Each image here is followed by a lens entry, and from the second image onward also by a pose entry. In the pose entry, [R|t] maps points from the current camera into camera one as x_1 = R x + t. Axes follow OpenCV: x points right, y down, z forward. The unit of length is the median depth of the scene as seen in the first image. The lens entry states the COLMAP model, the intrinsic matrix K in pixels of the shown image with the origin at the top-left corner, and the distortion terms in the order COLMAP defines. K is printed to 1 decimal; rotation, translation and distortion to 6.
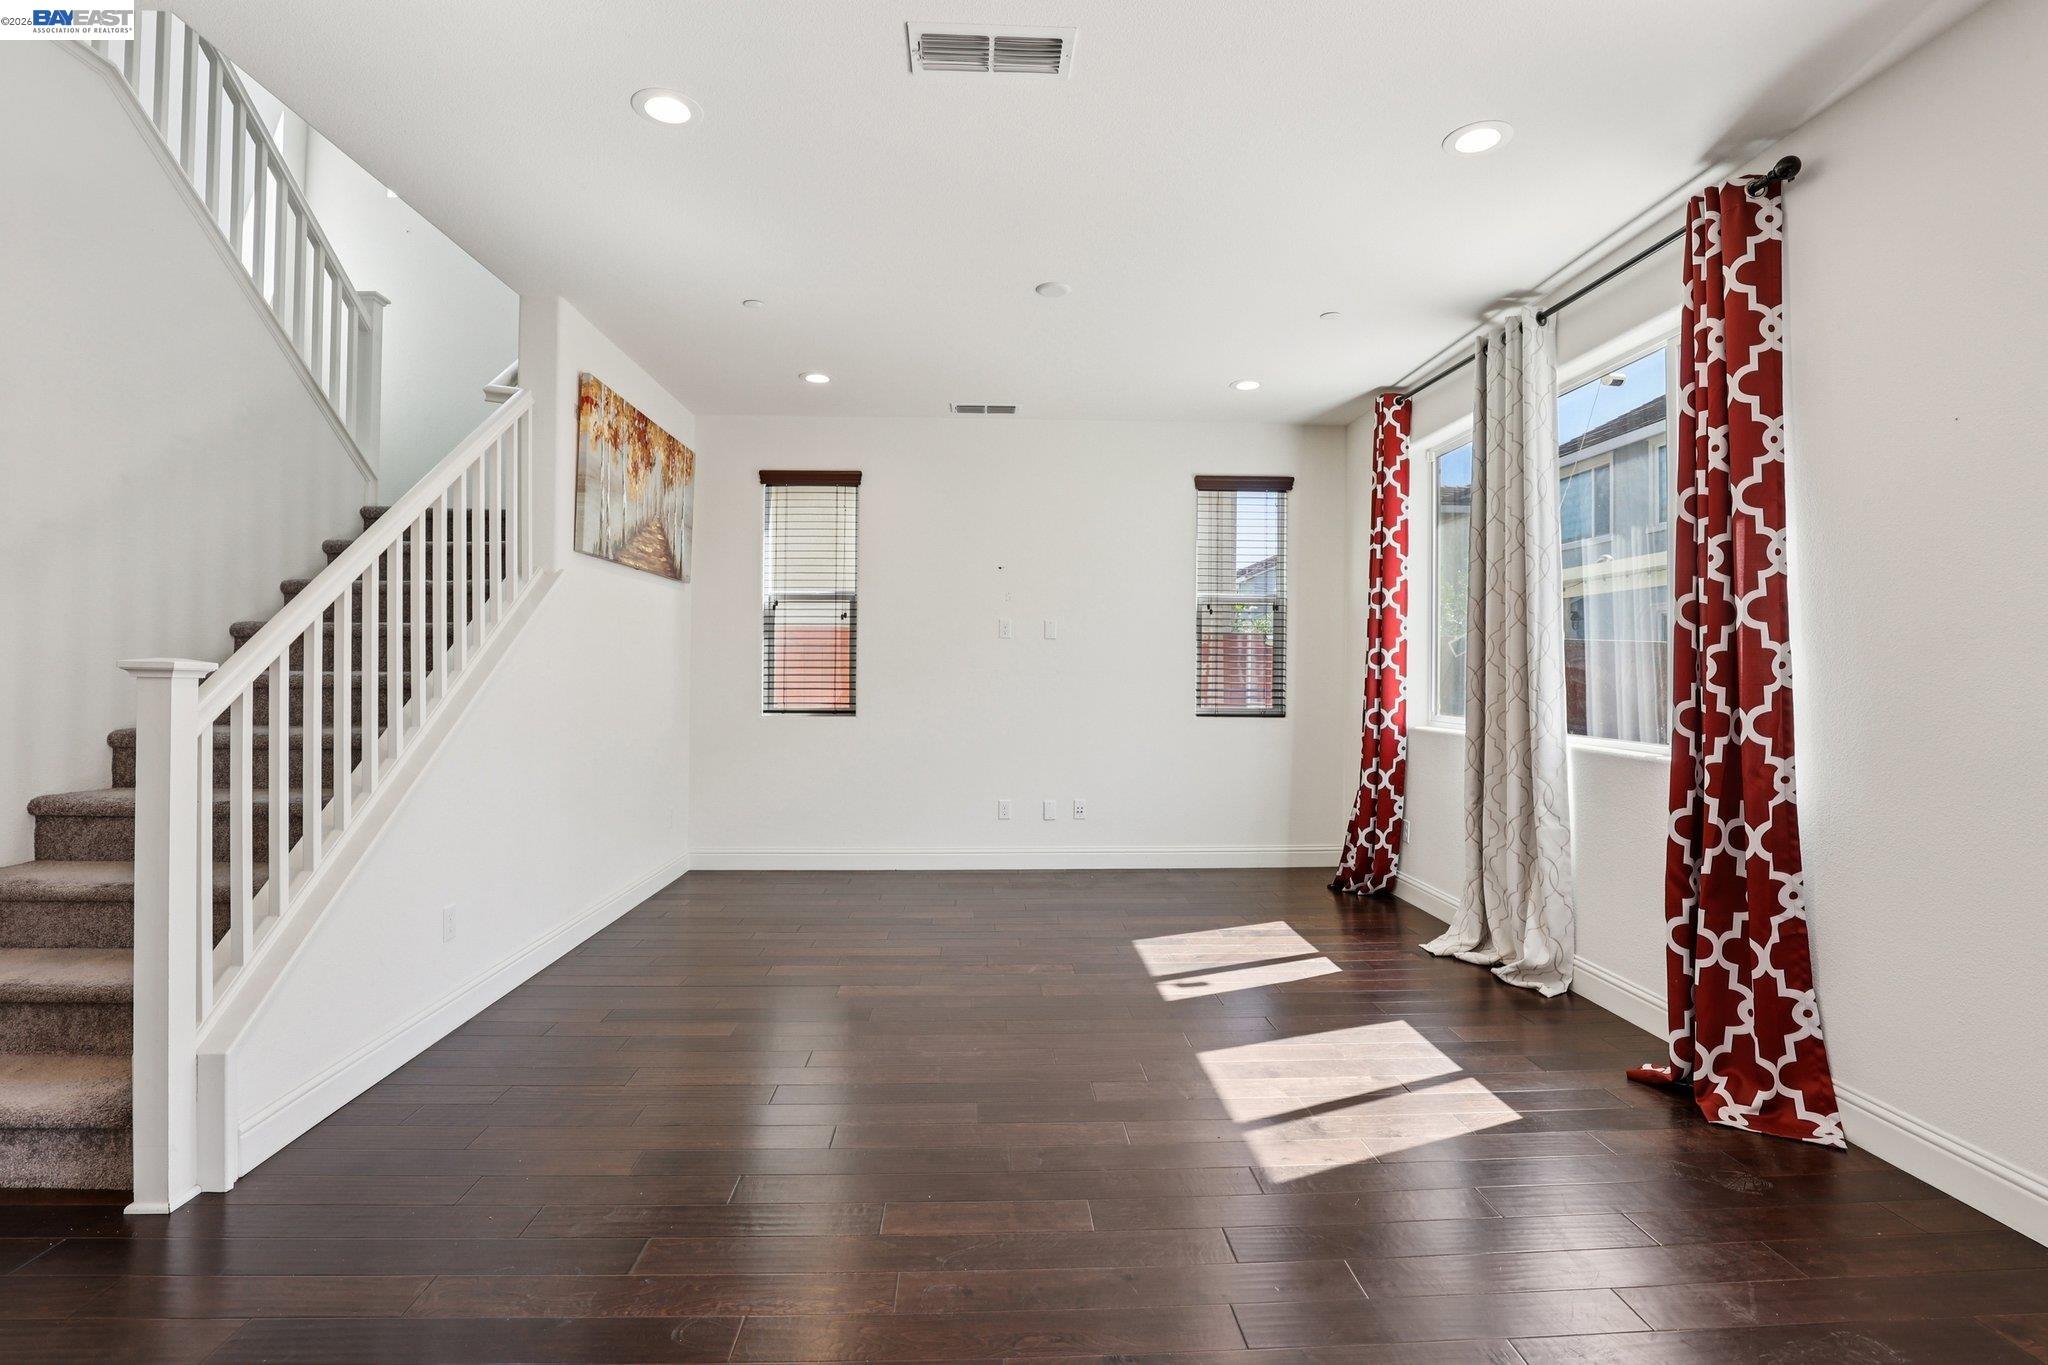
lens RADIAL K [[961.9, 0, 1020.6], [0, 961.9, 668.6], [0, 0, 1]] dist [-0.018777, -0.000457]
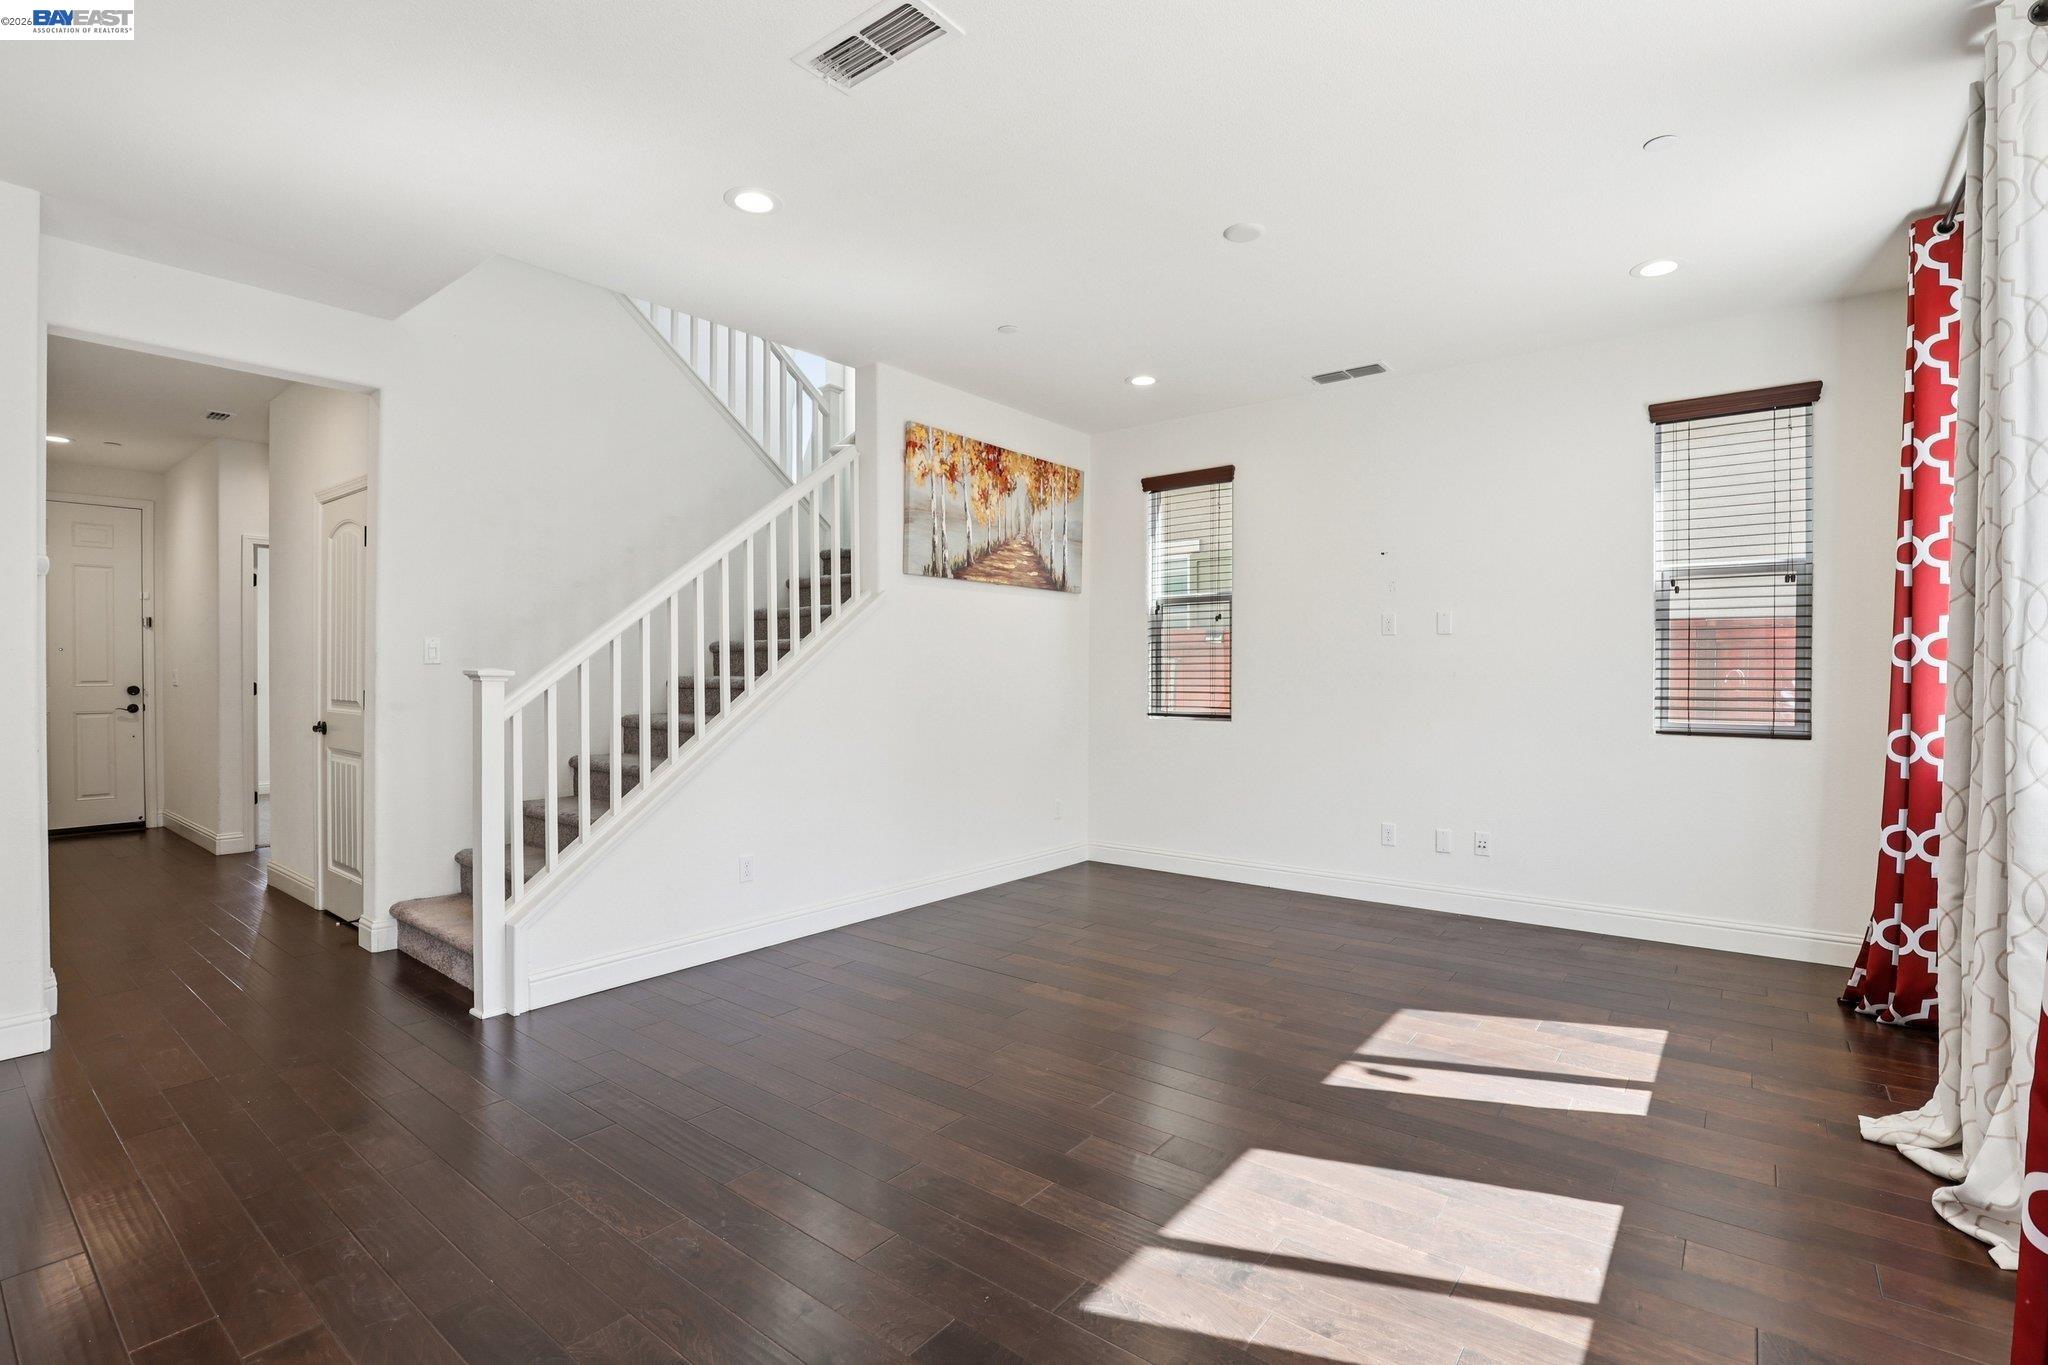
lens RADIAL K [[951.8, 0, 1026.3], [0, 951.8, 680.6], [0, 0, 1]] dist [-0.023836, 0.000181]
pose [[0.755591, -0.000722, -0.655043, 0.388637], [0.005325, 0.999973, 0.005040, 0.003932], [0.655022, -0.007296, 0.755575, 0.195839]]
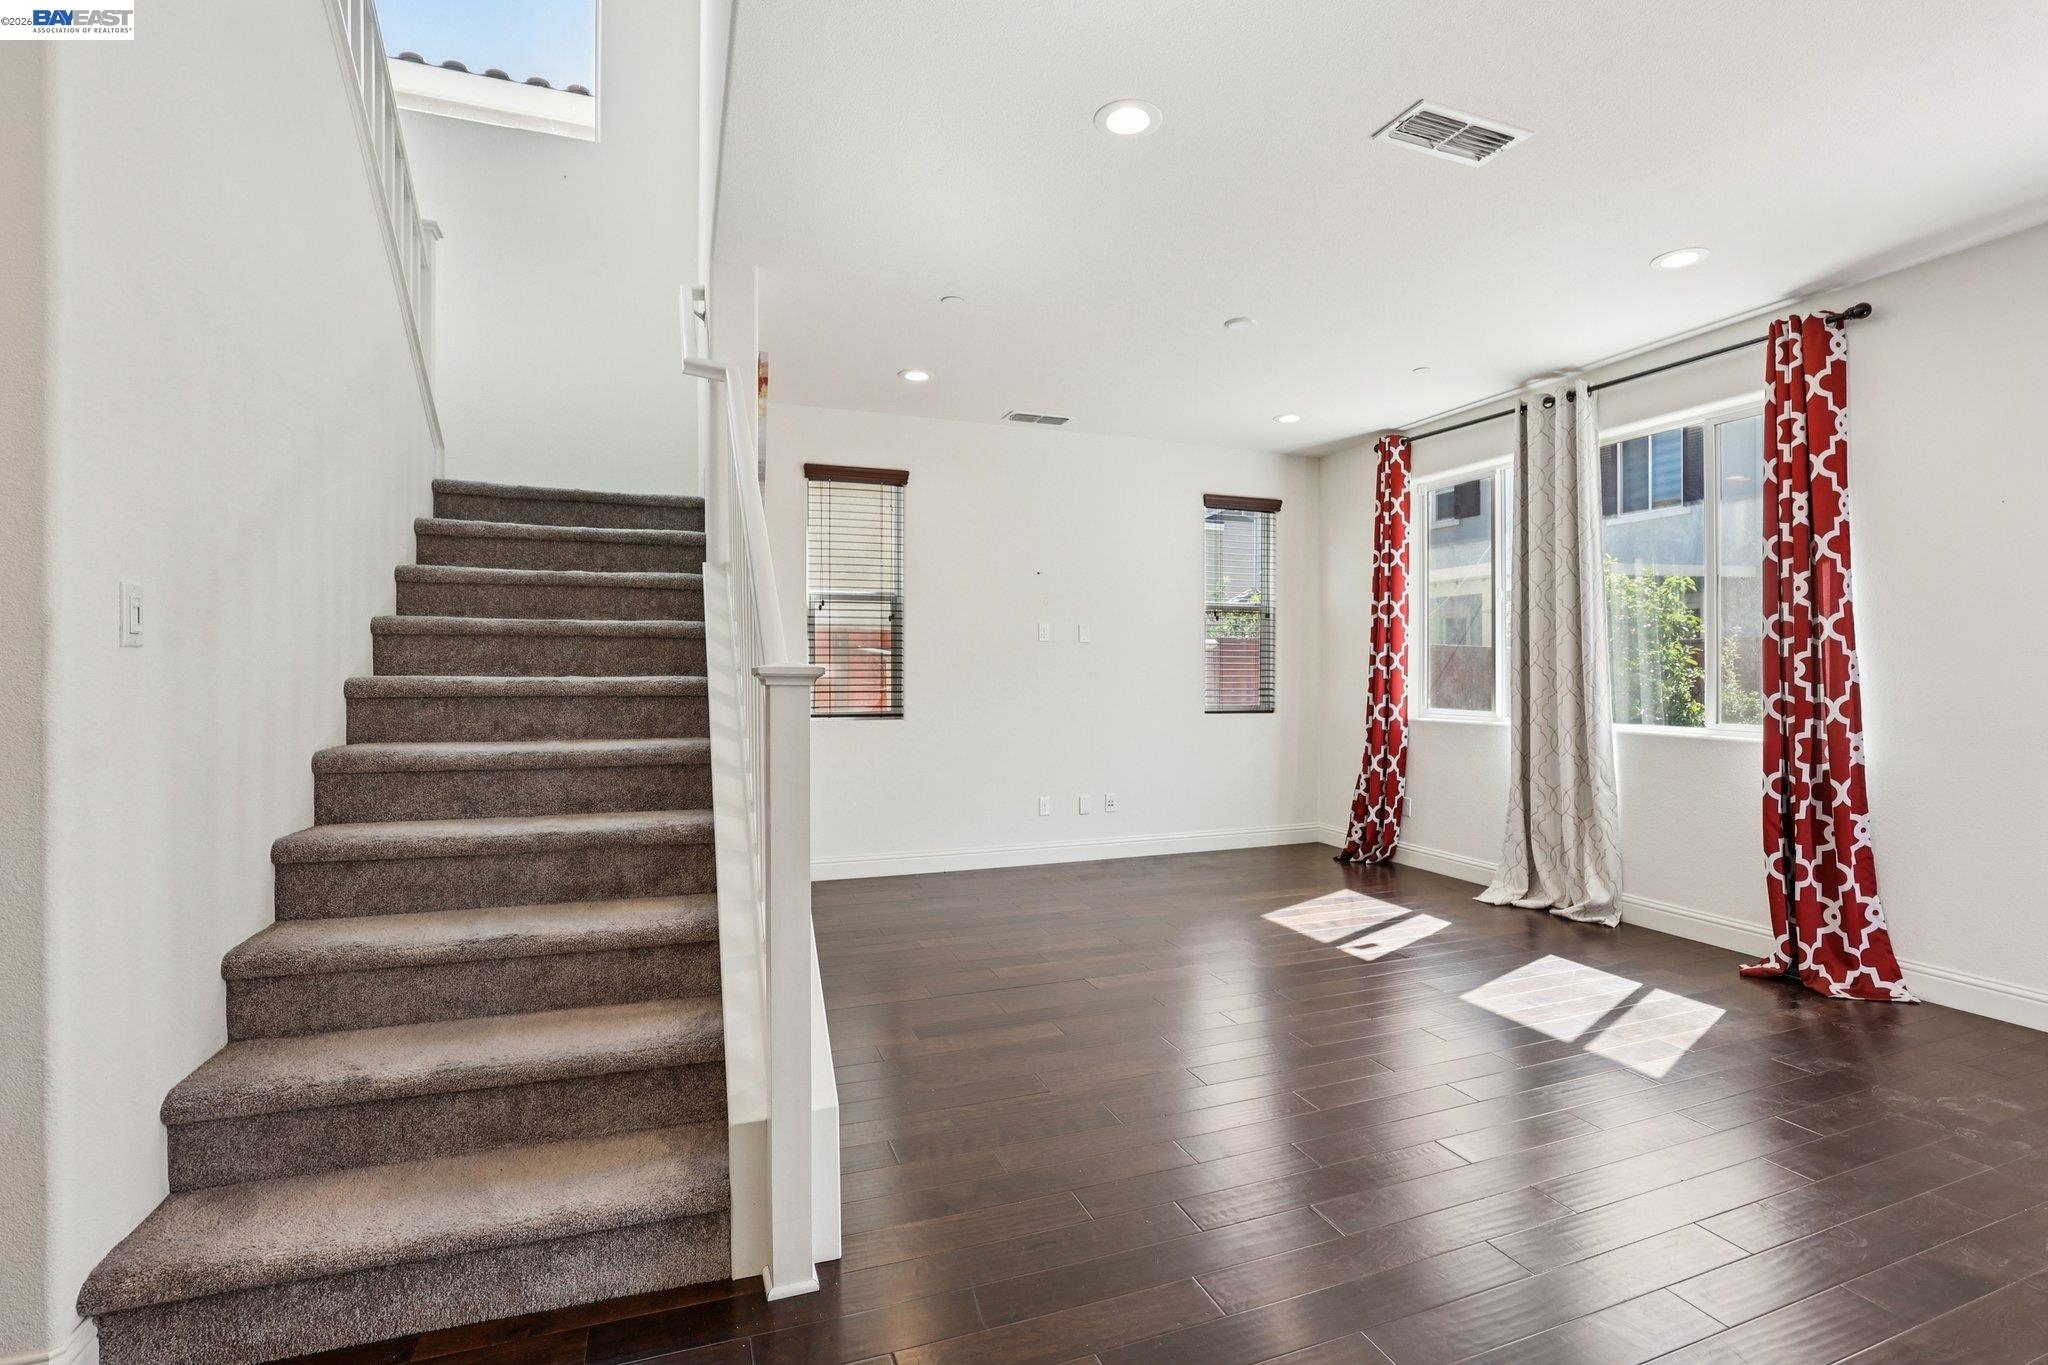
lens RADIAL K [[949.0, 0, 1026.1], [0, 949.0, 677.3], [0, 0, 1]] dist [-0.021513, 0.000418]
pose [[0.948893, -0.005897, 0.315541, -0.470914], [0.003167, 0.999953, 0.009164, -0.002769], [-0.315581, -0.007696, 0.948868, 0.047515]]
